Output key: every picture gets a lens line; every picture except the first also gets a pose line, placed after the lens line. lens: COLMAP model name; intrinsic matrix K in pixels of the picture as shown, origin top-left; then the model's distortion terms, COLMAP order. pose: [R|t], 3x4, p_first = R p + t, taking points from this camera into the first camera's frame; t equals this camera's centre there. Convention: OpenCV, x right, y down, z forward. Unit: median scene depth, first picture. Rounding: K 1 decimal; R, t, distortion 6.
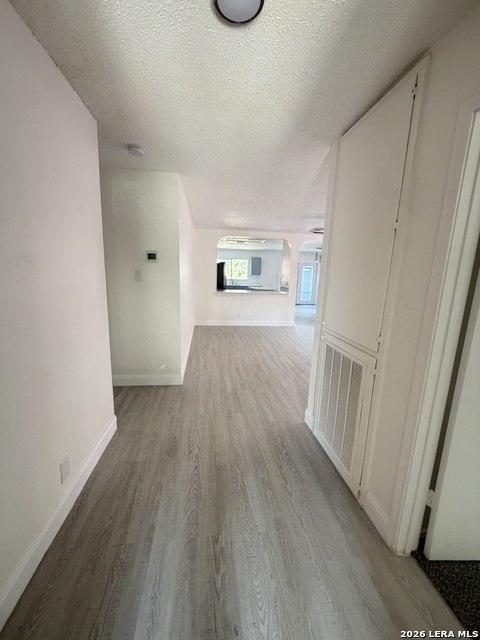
lens RADIAL K [[259.7, 0, 240.0], [0, 259.7, 320.0], [0, 0, 1]] dist [0.003755, 0.000254]
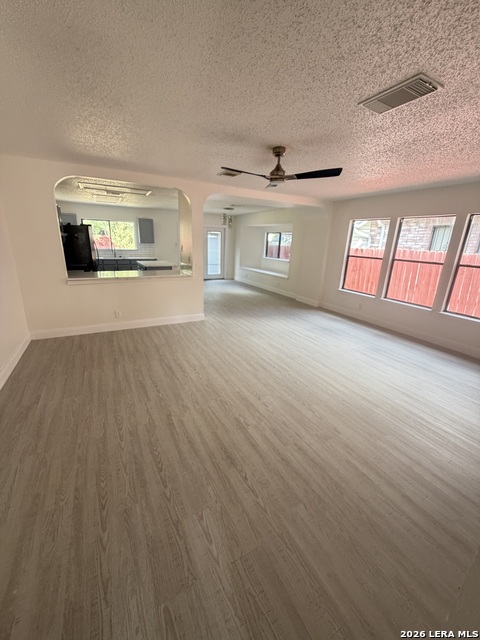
lens RADIAL K [[259.7, 0, 240.0], [0, 259.7, 320.0], [0, 0, 1]] dist [0.003755, 0.000254]
pose [[0.937127, -0.099985, 0.334359, 0.057984], [0.055943, 0.988729, 0.138869, -0.065757], [-0.344475, -0.111432, 0.932159, 0.280500]]
